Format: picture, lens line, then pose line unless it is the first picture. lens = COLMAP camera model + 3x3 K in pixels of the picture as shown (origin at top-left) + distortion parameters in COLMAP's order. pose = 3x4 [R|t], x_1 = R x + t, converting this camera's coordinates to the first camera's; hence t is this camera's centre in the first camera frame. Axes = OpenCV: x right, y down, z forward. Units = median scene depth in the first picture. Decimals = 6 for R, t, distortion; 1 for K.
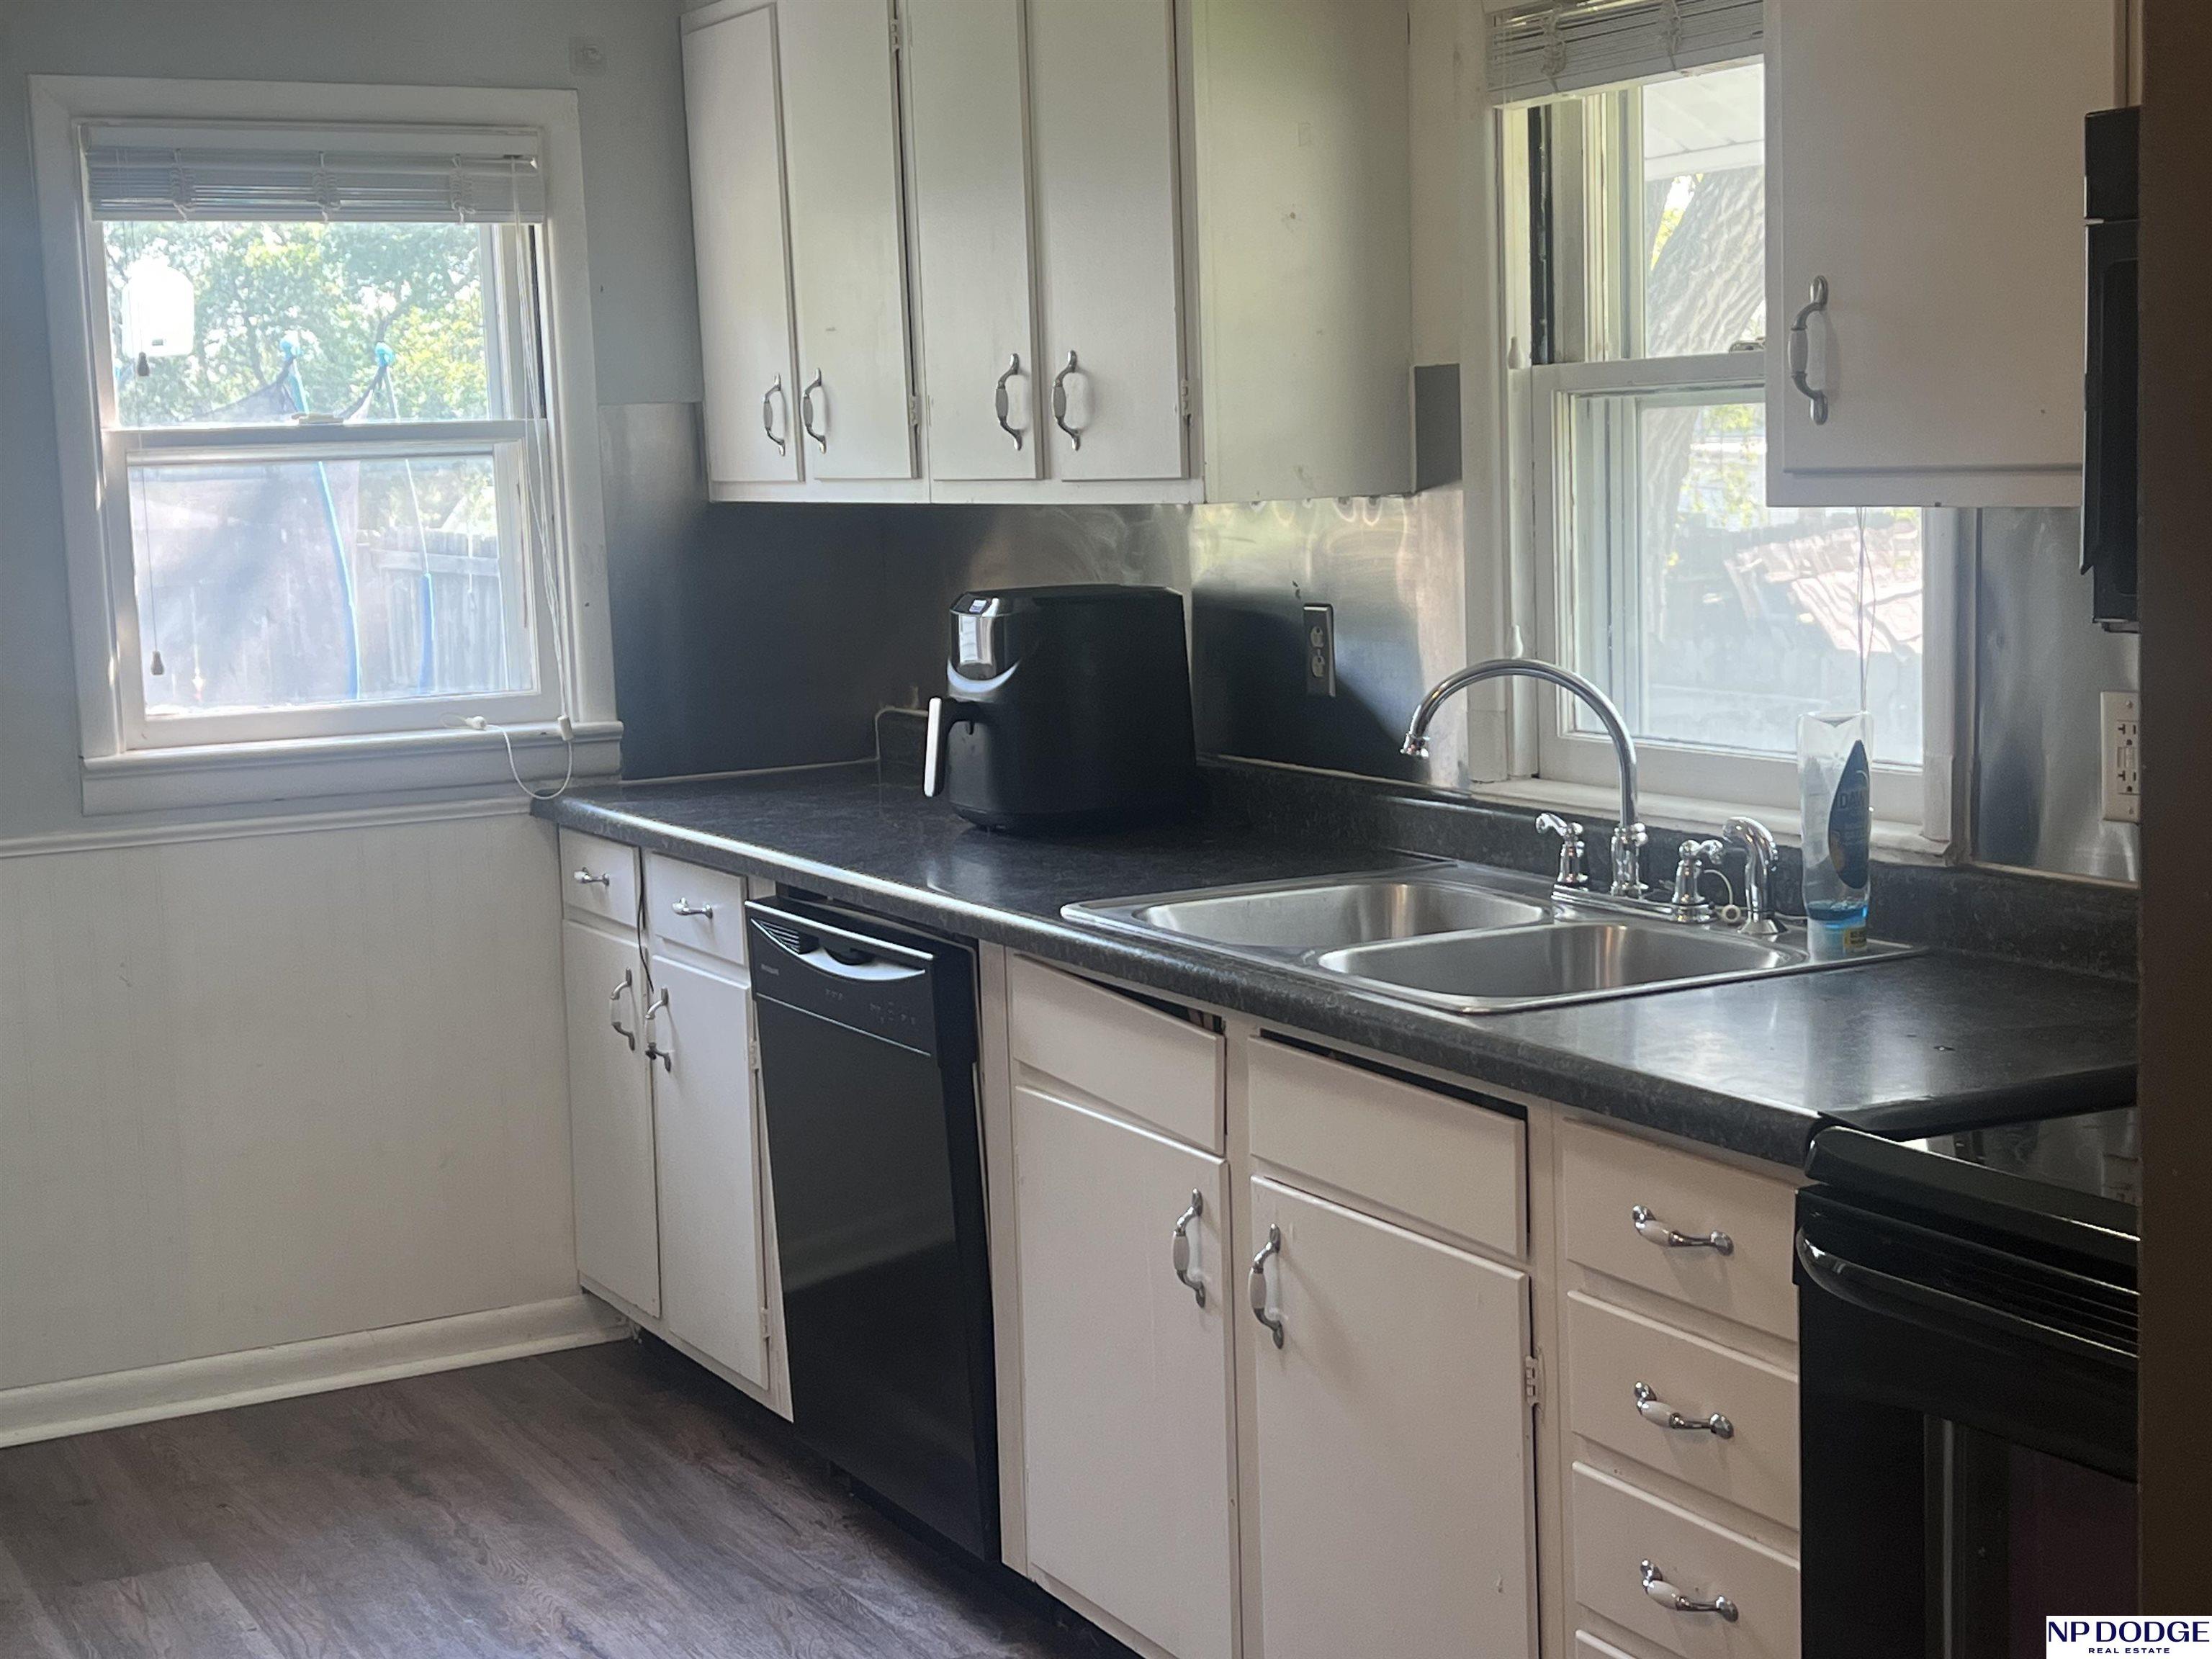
lens RADIAL K [[3284.0, 0, 1106.0], [0, 3284.0, 829.5], [0, 0, 1]] dist [0.157796, -0.445112]
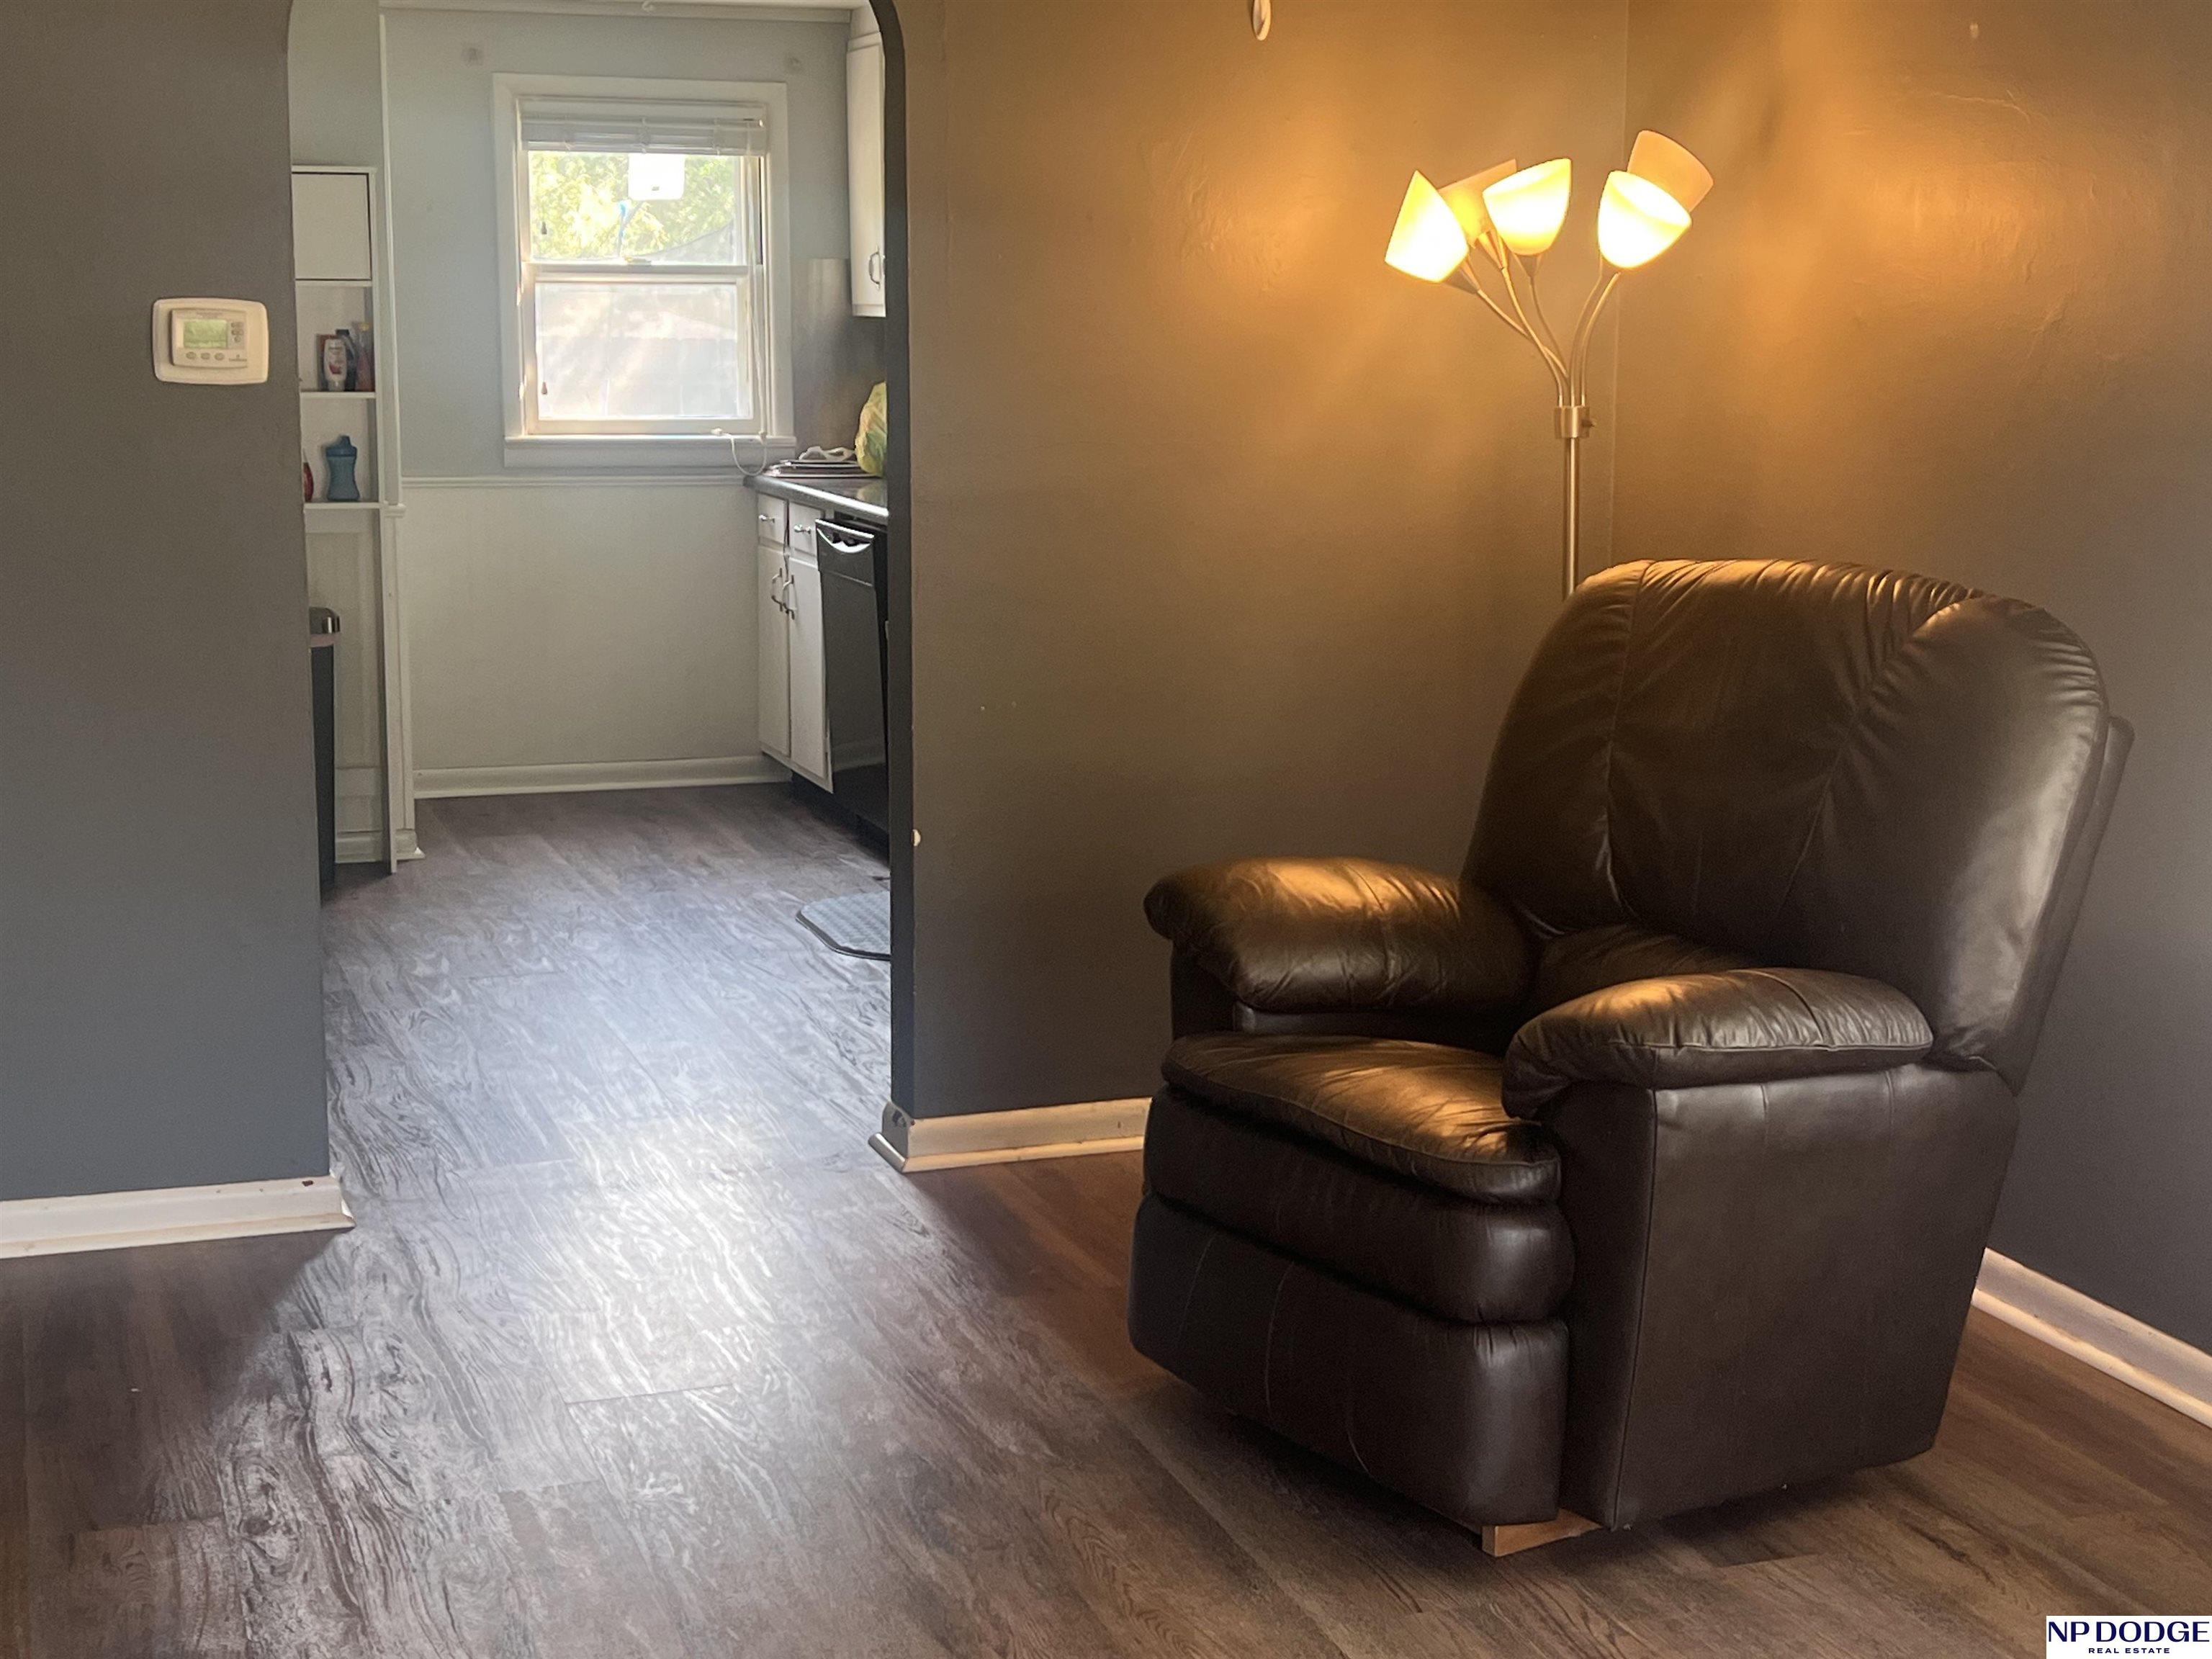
lens RADIAL K [[3284.0, 0, 1106.0], [0, 3284.0, 829.5], [0, 0, 1]] dist [0.157796, -0.445112]
pose [[0.985622, 0.065326, -0.155824, 0.335165], [-0.058097, 0.997032, 0.050509, 0.085853], [0.158661, -0.040730, 0.986493, -0.808255]]
